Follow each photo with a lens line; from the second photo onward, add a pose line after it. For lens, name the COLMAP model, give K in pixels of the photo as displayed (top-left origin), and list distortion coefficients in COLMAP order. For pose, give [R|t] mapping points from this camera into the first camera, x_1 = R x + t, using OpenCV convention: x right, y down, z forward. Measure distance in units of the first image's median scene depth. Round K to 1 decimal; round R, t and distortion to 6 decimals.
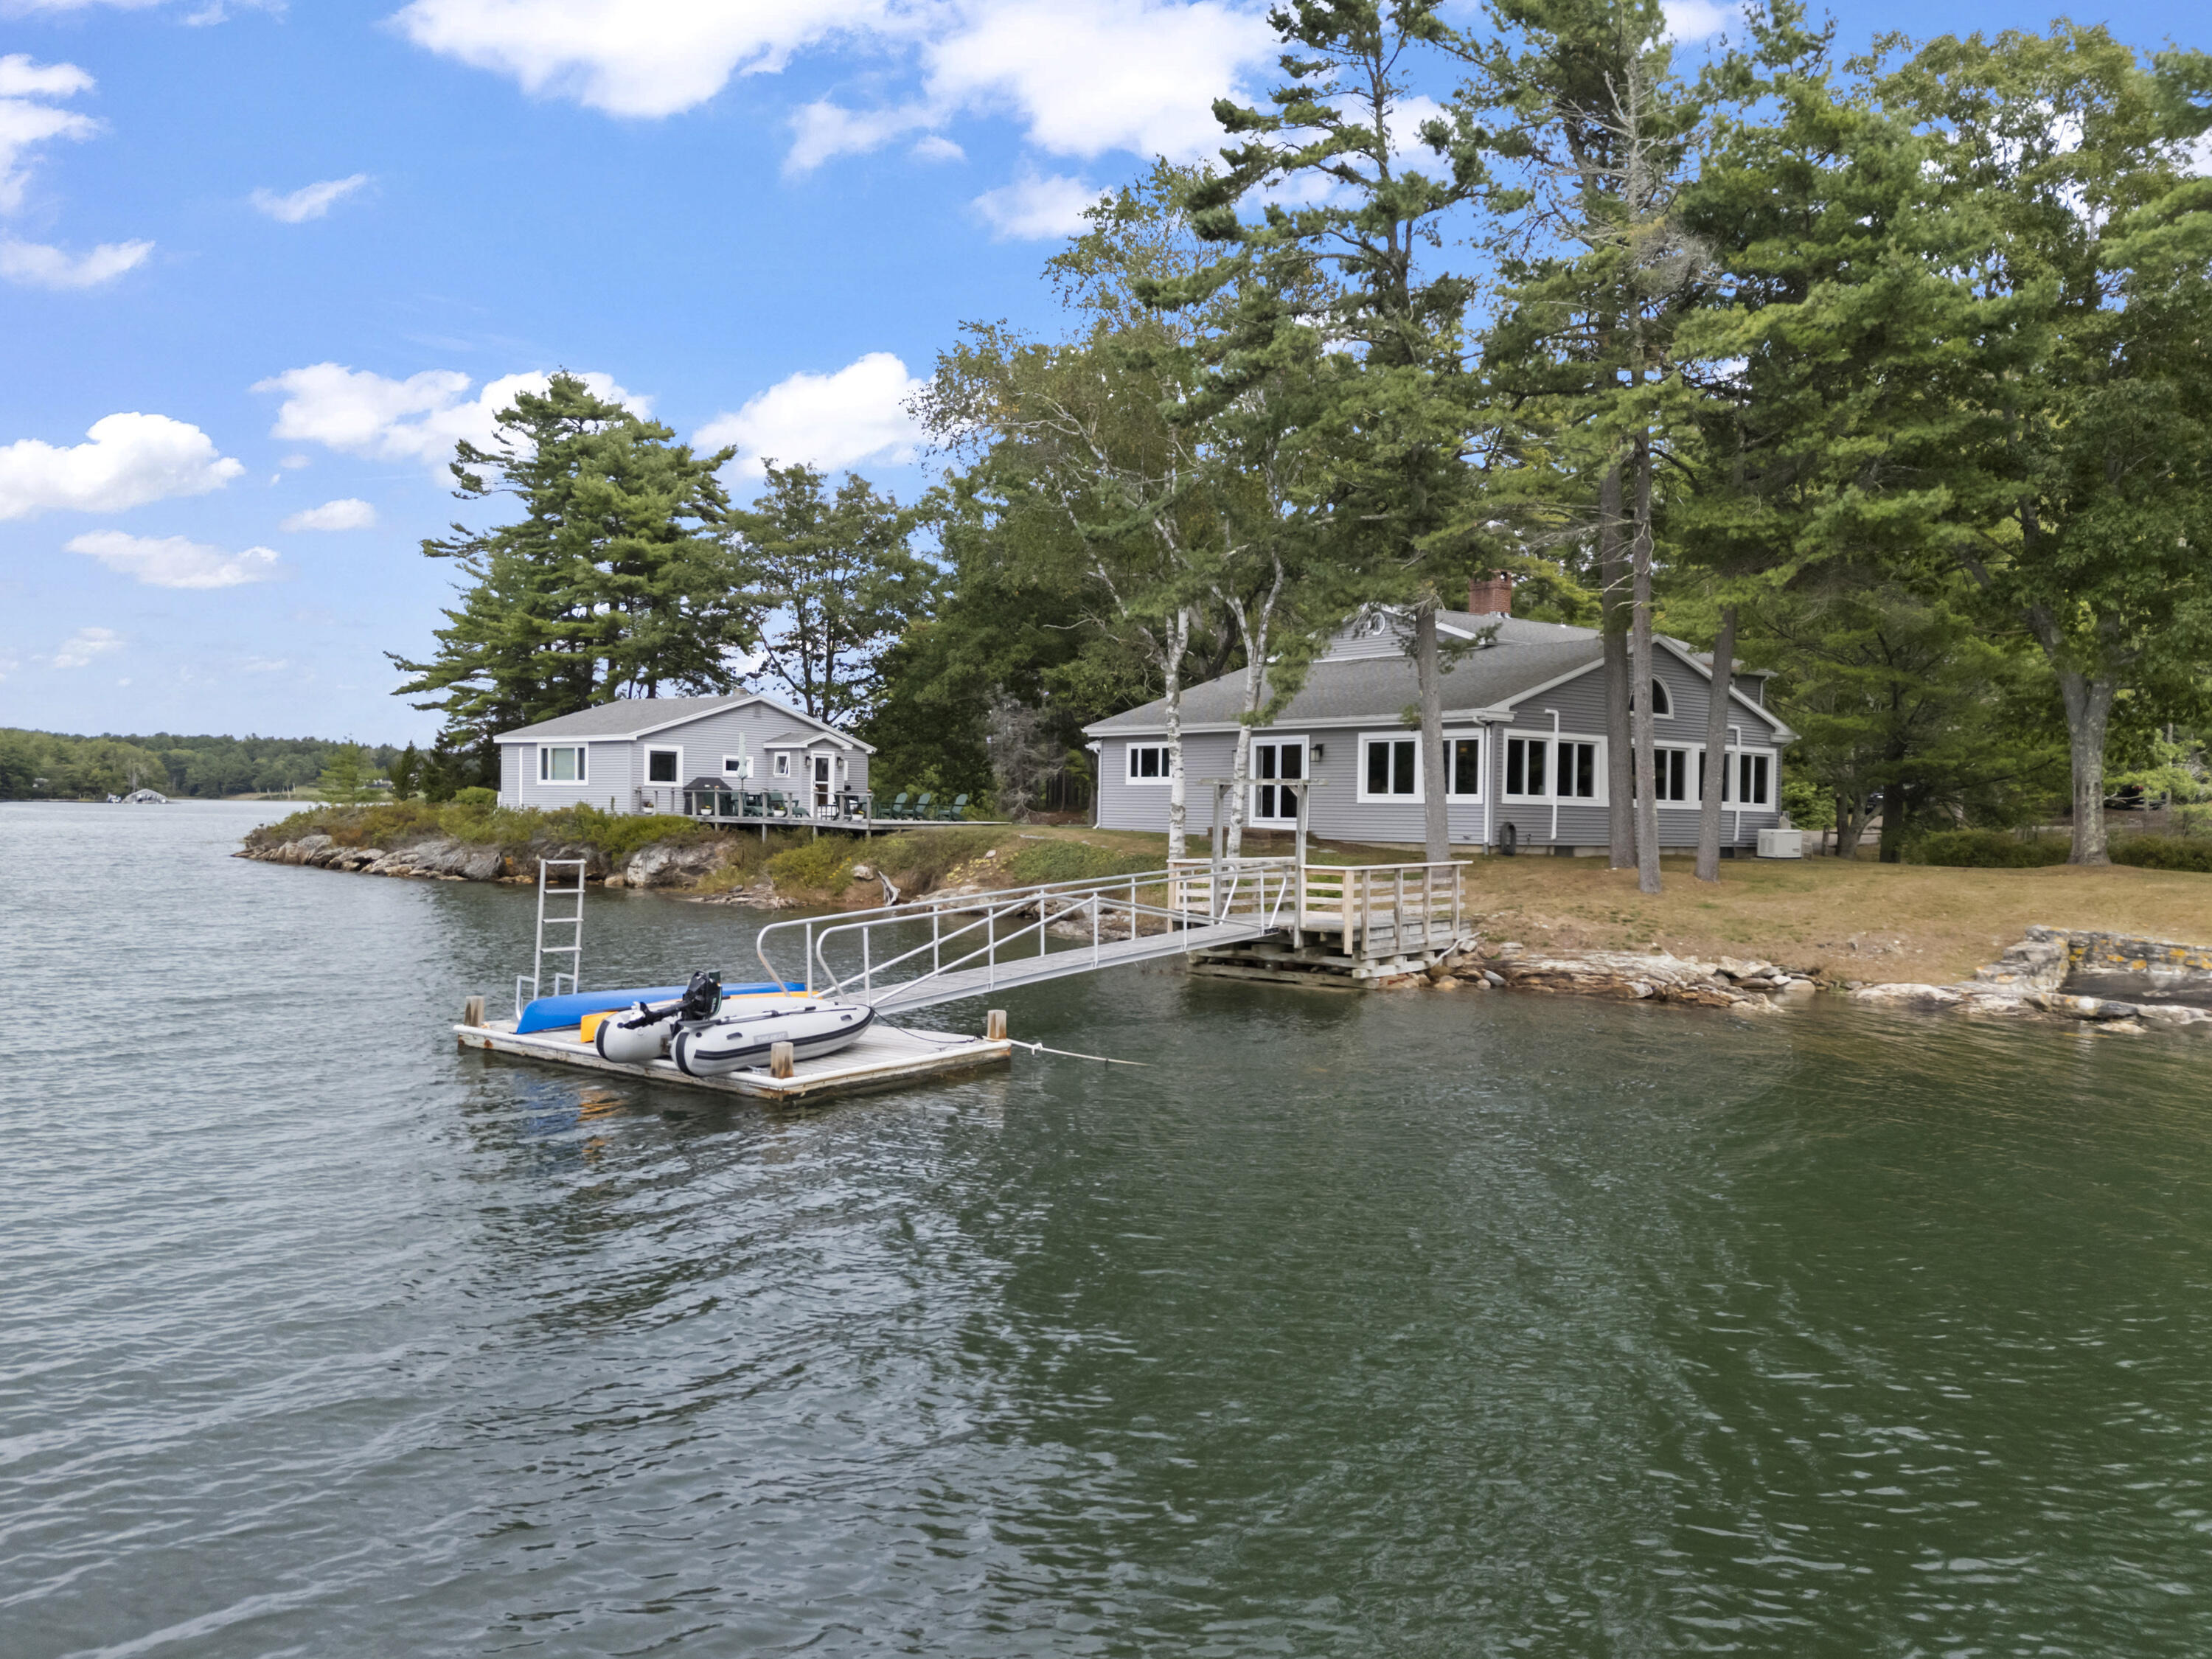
lens RADIAL K [[1550.4, 0, 1102.8], [0, 1550.4, 843.0], [0, 0, 1]] dist [0.010984, 0.000791]
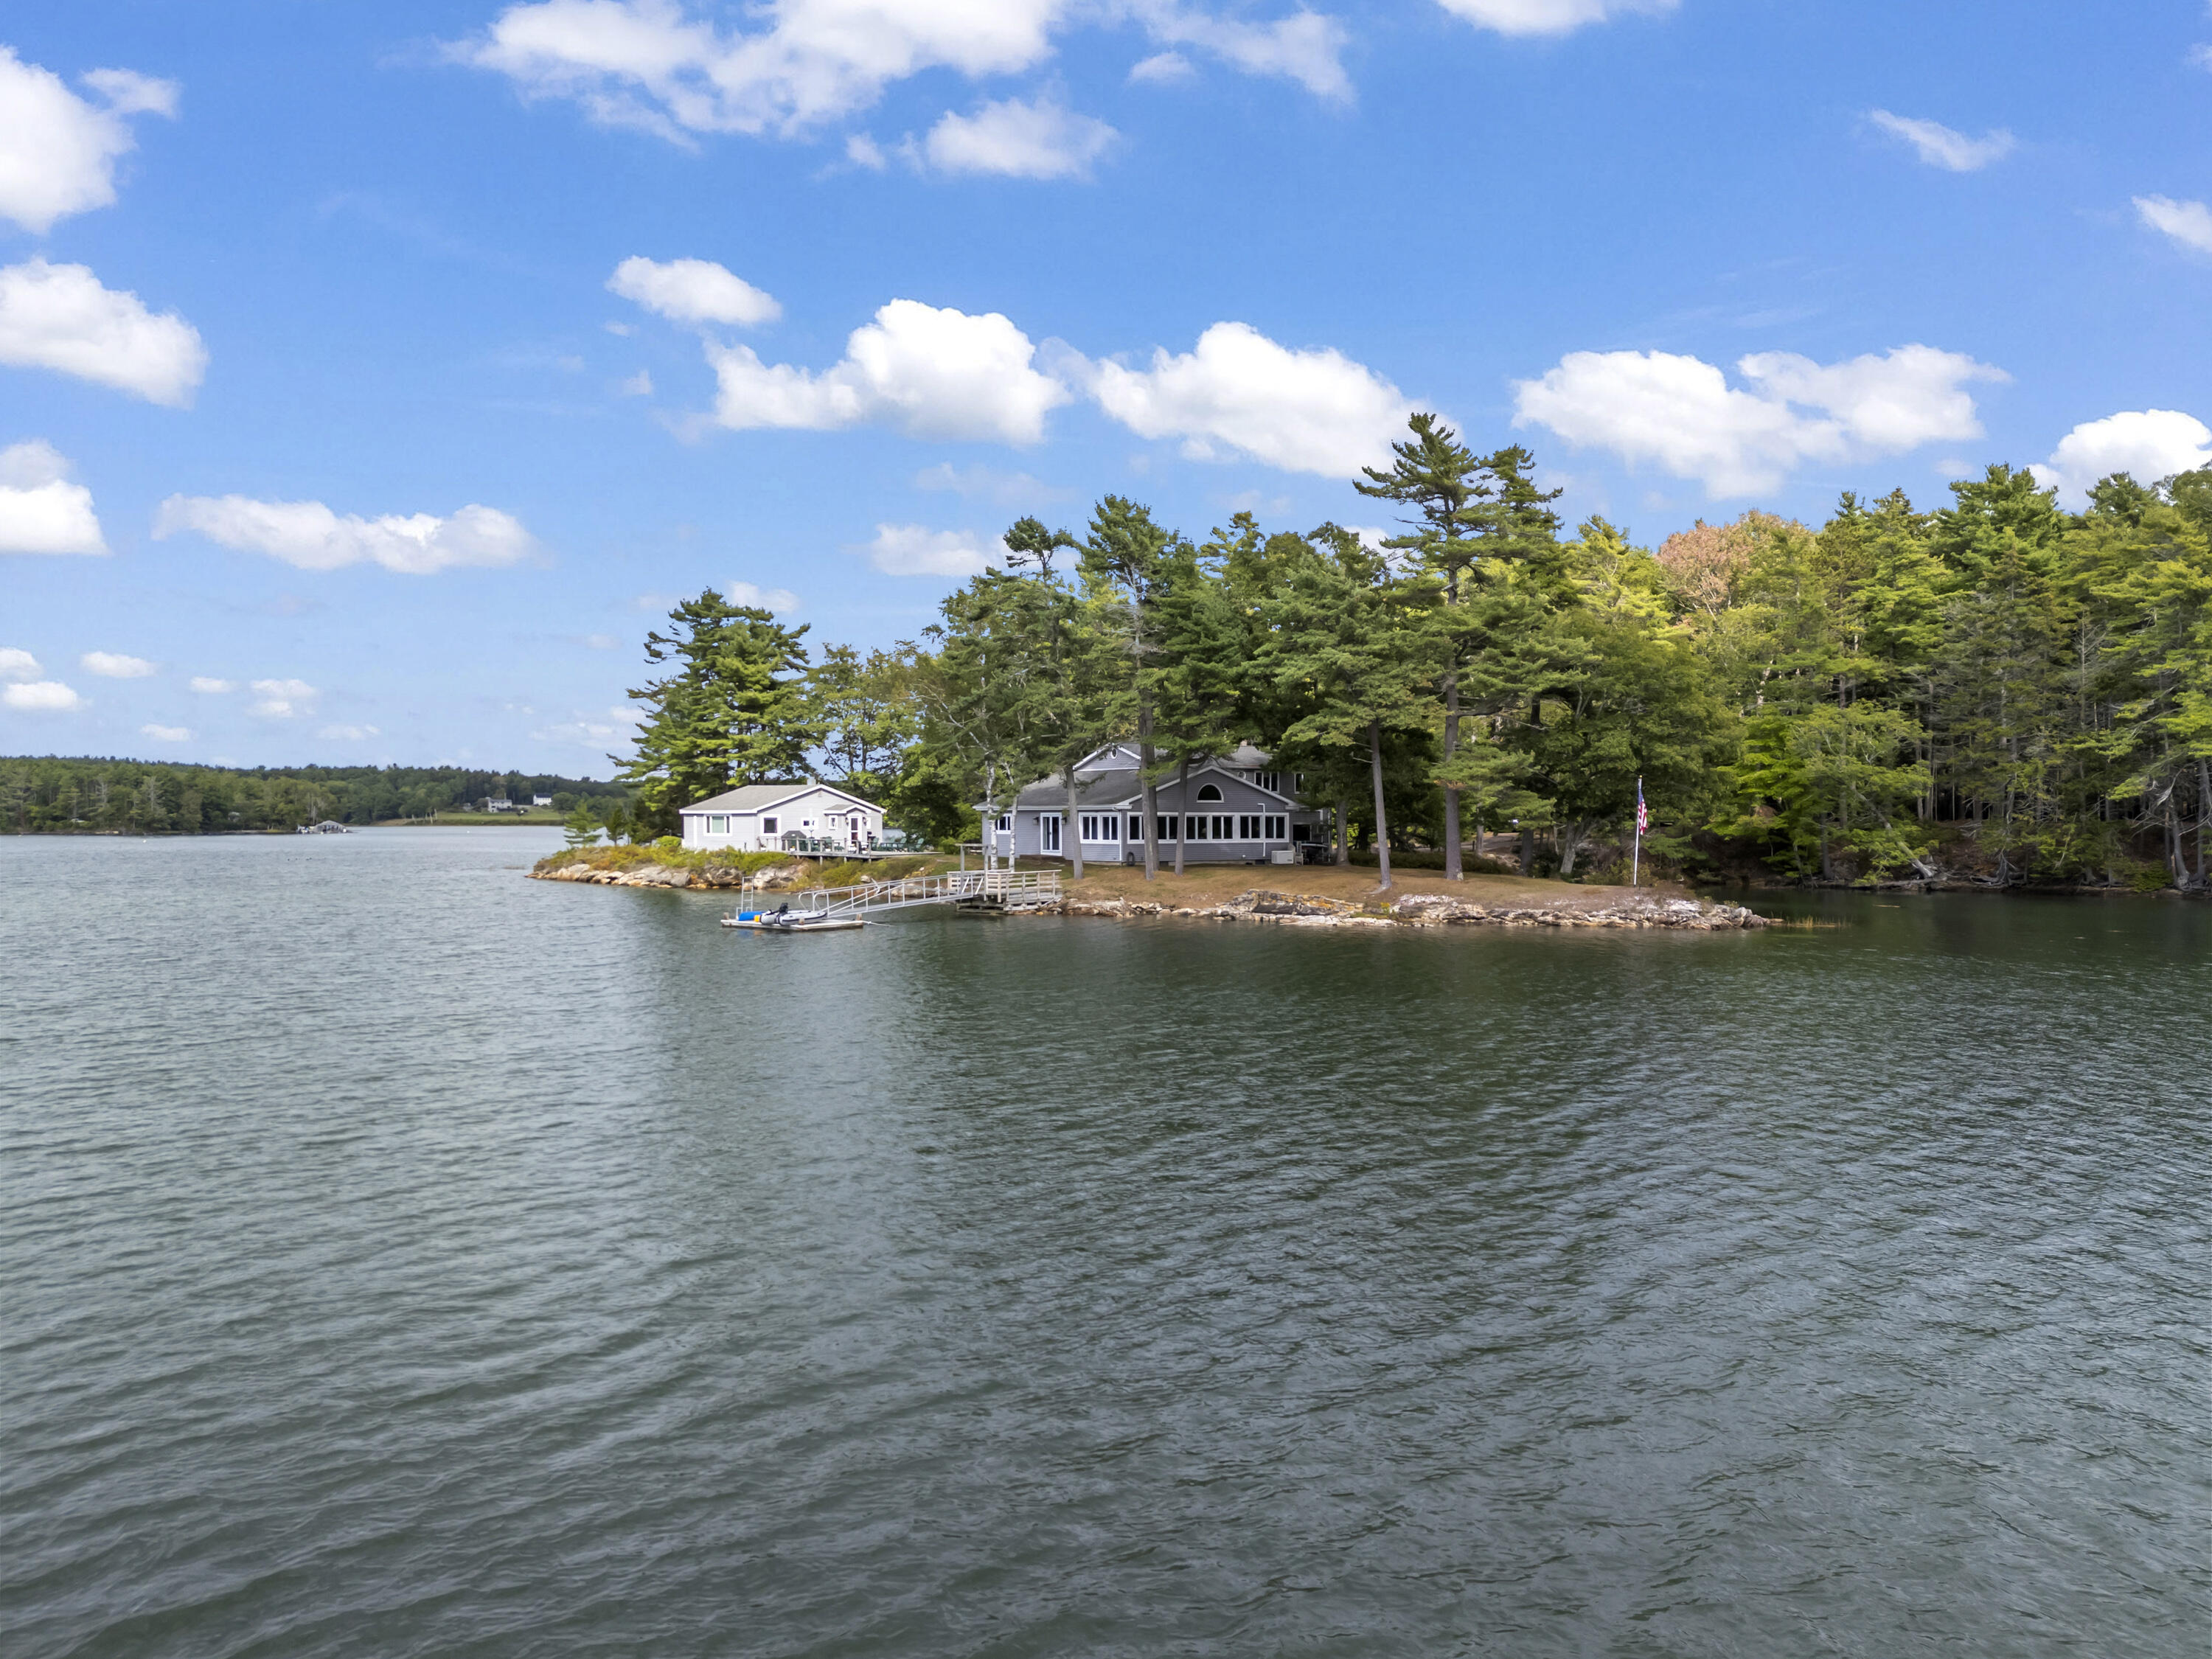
lens RADIAL K [[1550.4, 0, 1109.7], [0, 1550.4, 821.5], [0, 0, 1]] dist [0.010984, 0.000791]
pose [[0.998058, -0.021060, -0.058622, 0.226098], [0.020041, 0.999638, -0.017928, -0.010936], [0.058978, 0.016719, 0.998119, -0.812500]]
